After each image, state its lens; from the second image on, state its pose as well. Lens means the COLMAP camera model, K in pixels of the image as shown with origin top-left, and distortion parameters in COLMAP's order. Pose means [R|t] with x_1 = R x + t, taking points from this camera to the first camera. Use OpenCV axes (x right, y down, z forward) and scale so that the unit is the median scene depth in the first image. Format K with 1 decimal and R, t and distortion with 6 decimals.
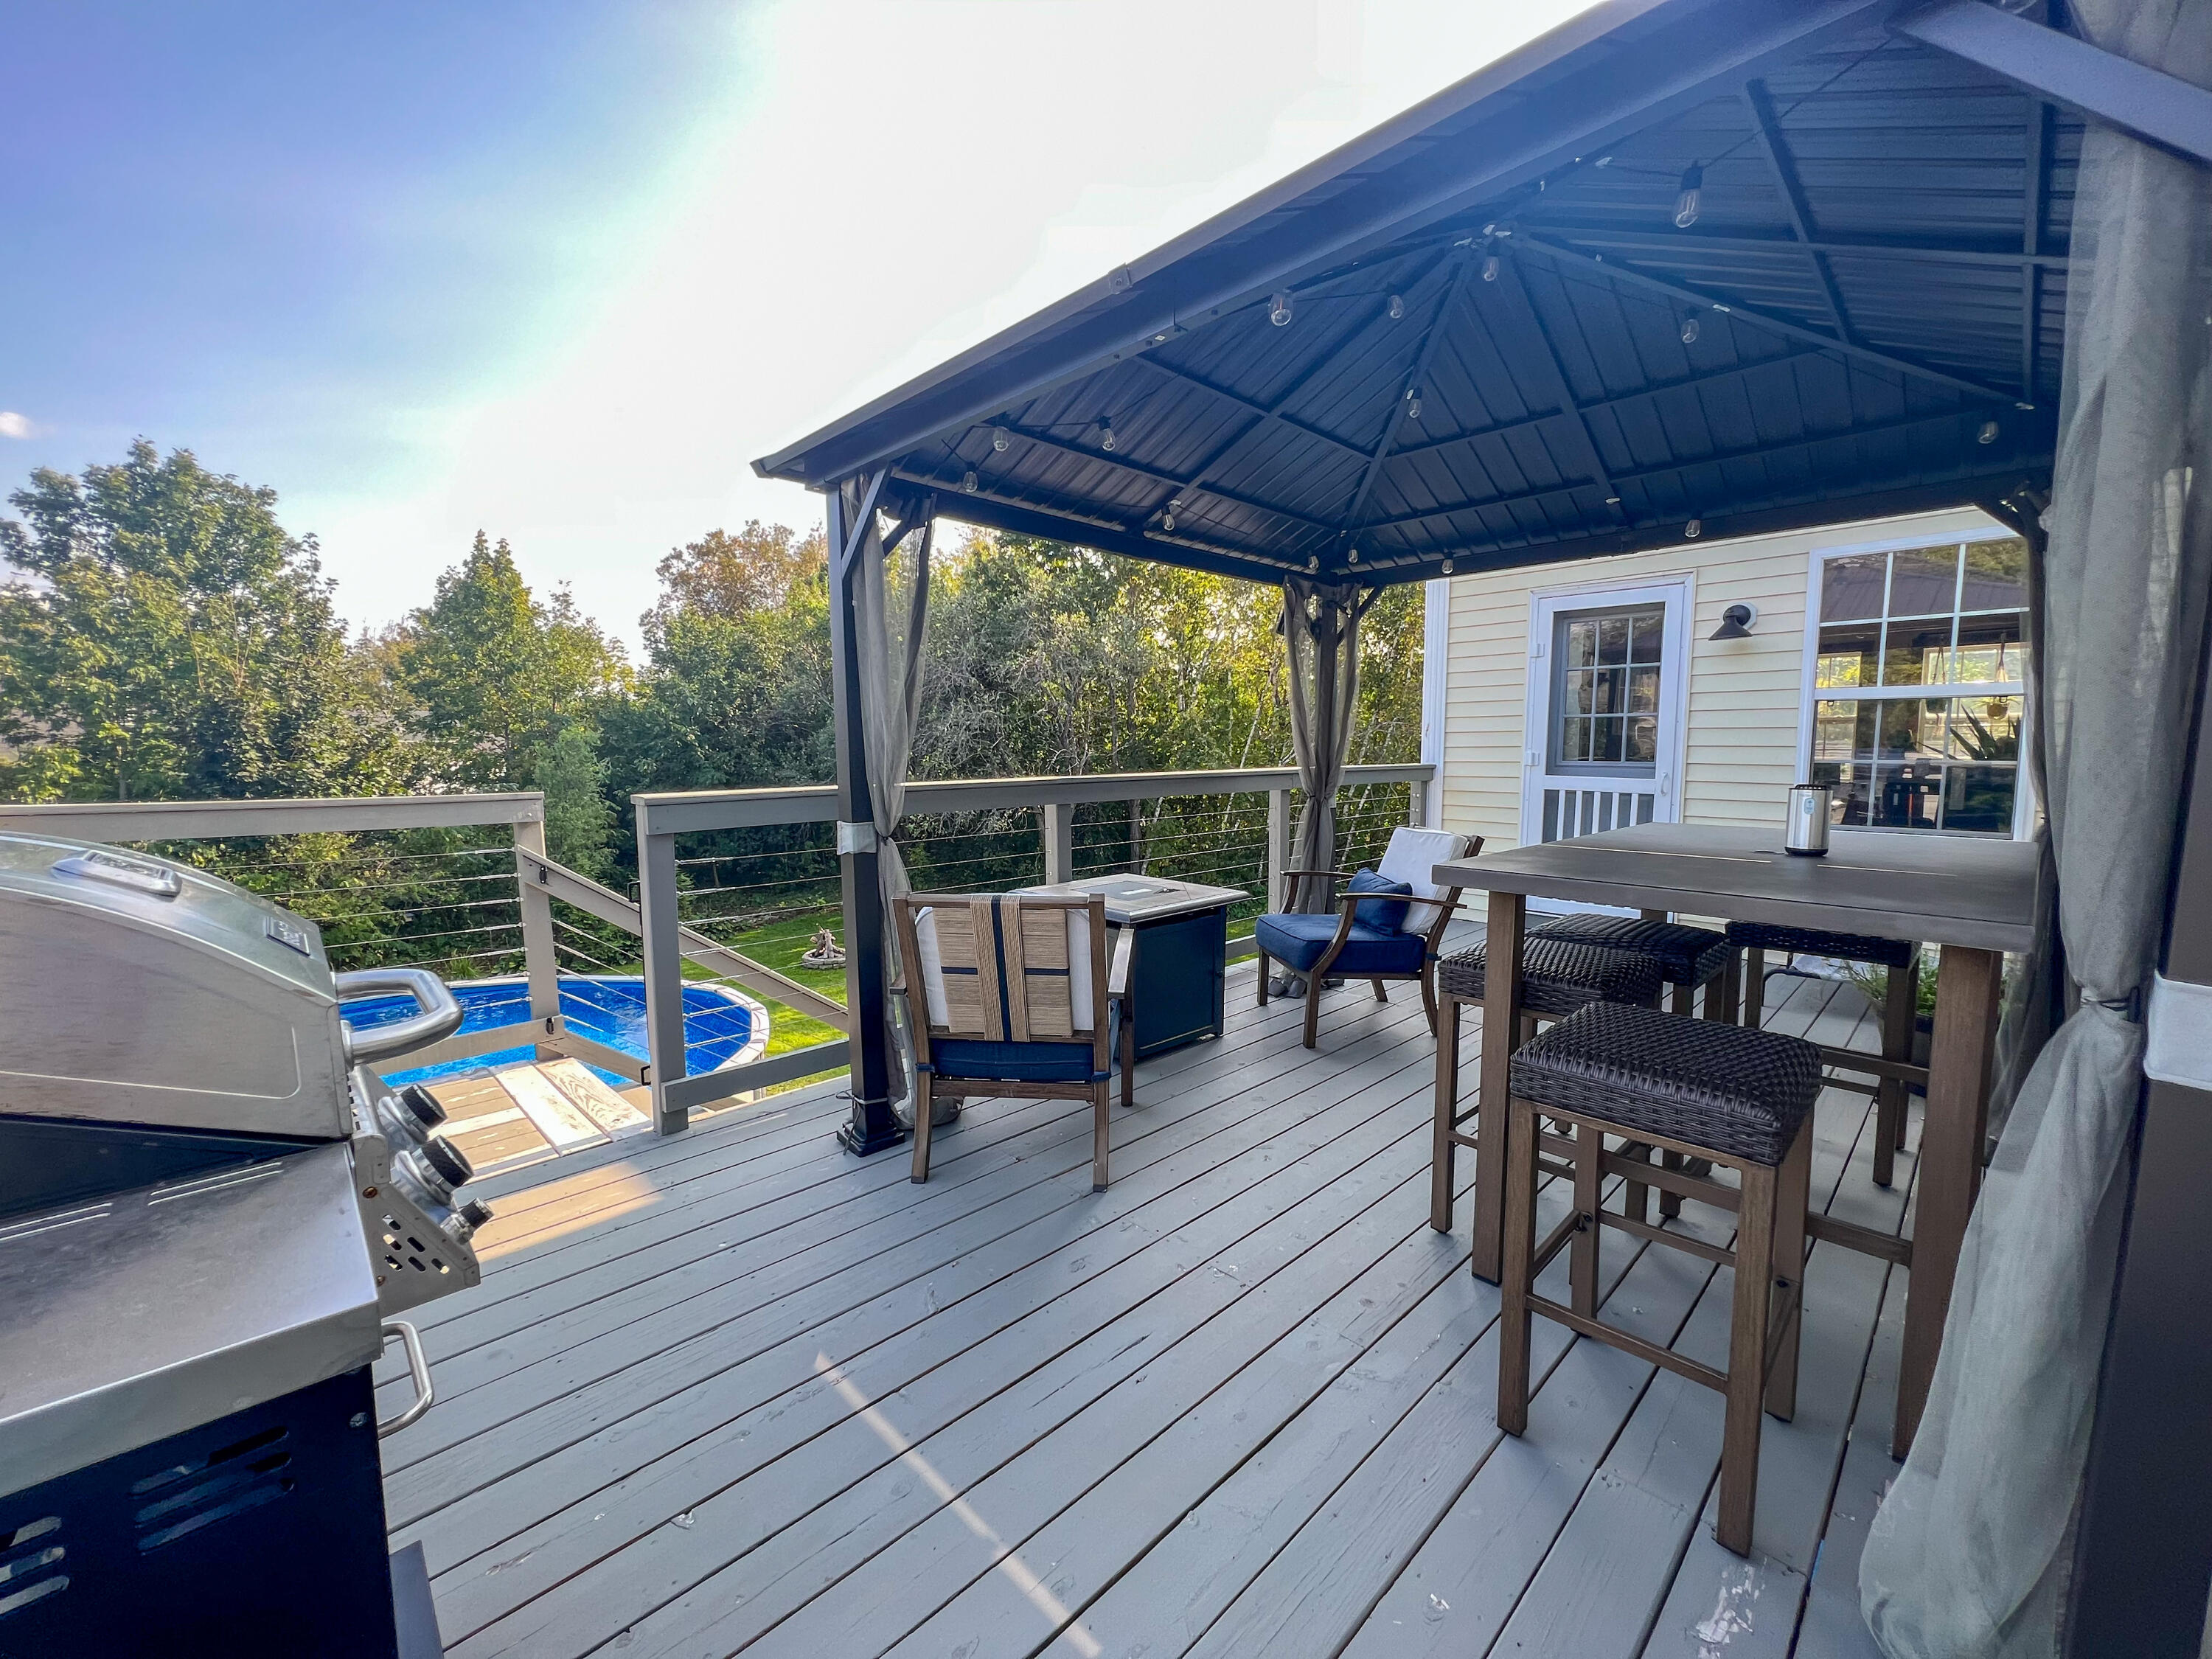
lens RADIAL K [[884.7, 0, 1119.6], [0, 884.7, 833.6], [0, 0, 1]] dist [0.004041, 0.001170]
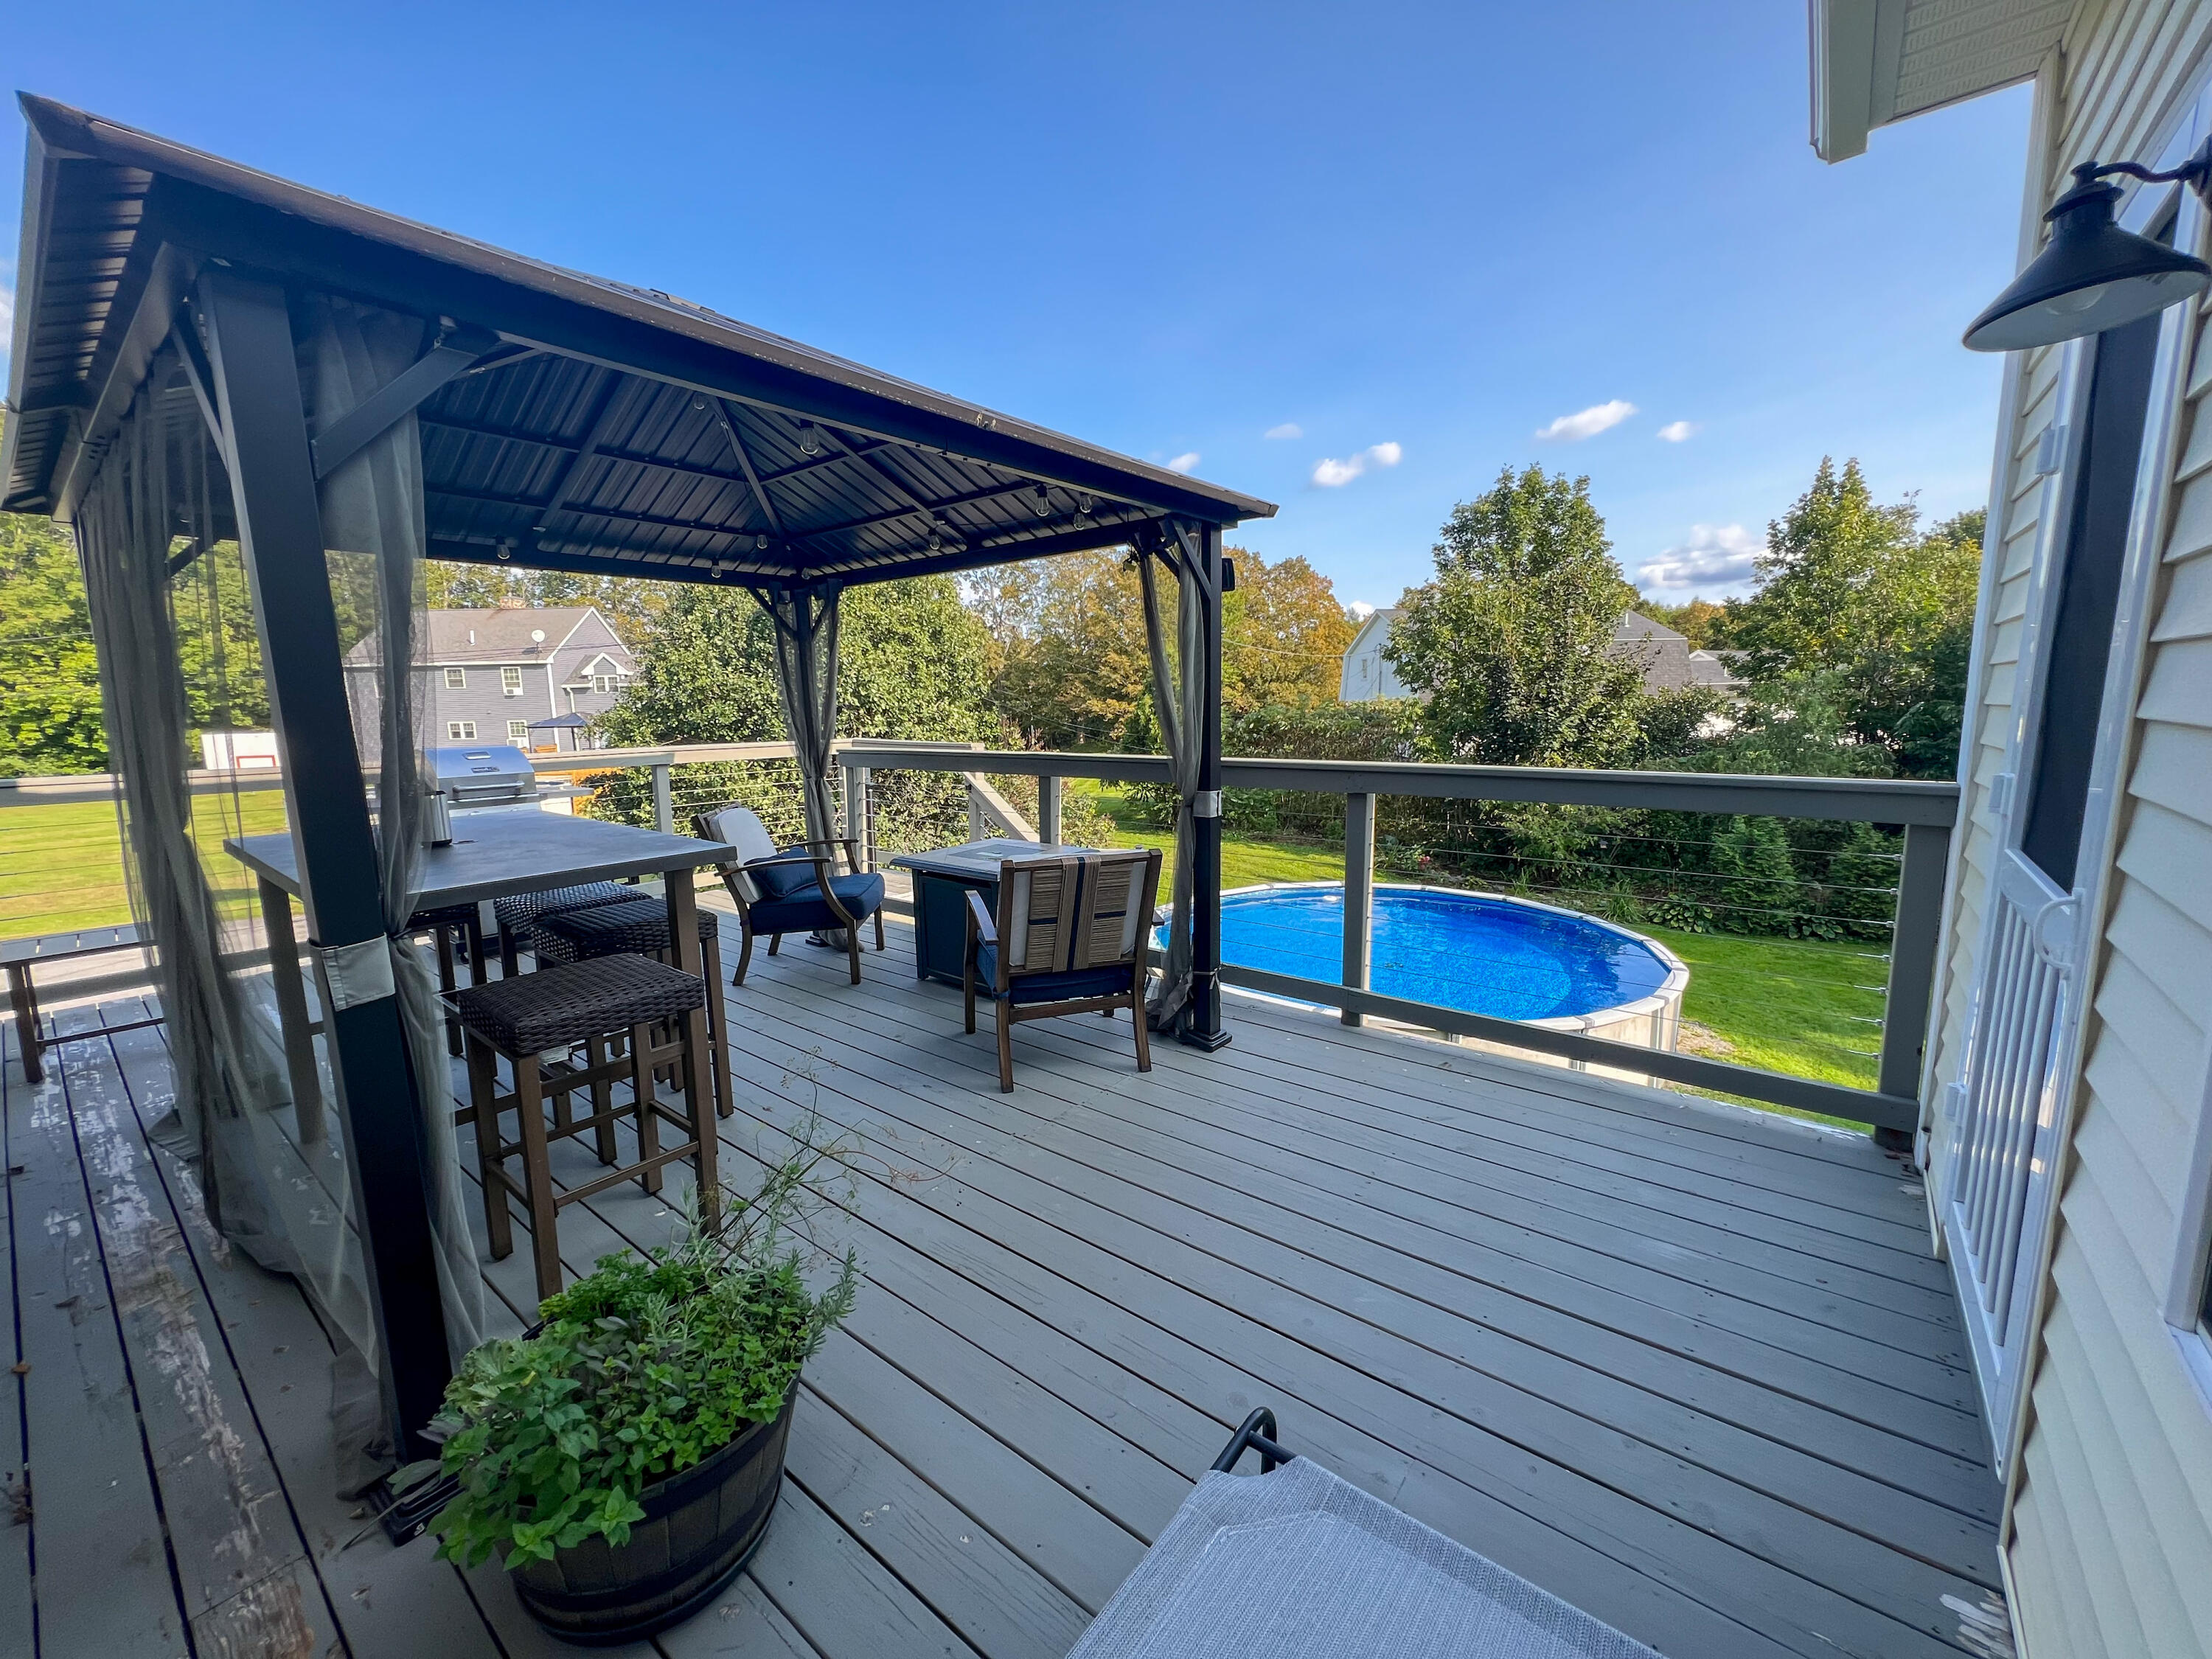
lens RADIAL K [[884.7, 0, 1116.4], [0, 884.7, 836.4], [0, 0, 1]] dist [0.004041, 0.001170]
pose [[0.129424, 0.140734, -0.981552, 0.355907], [-0.070134, 0.988697, 0.132511, -0.033504], [0.989106, 0.051690, 0.137832, 0.313601]]
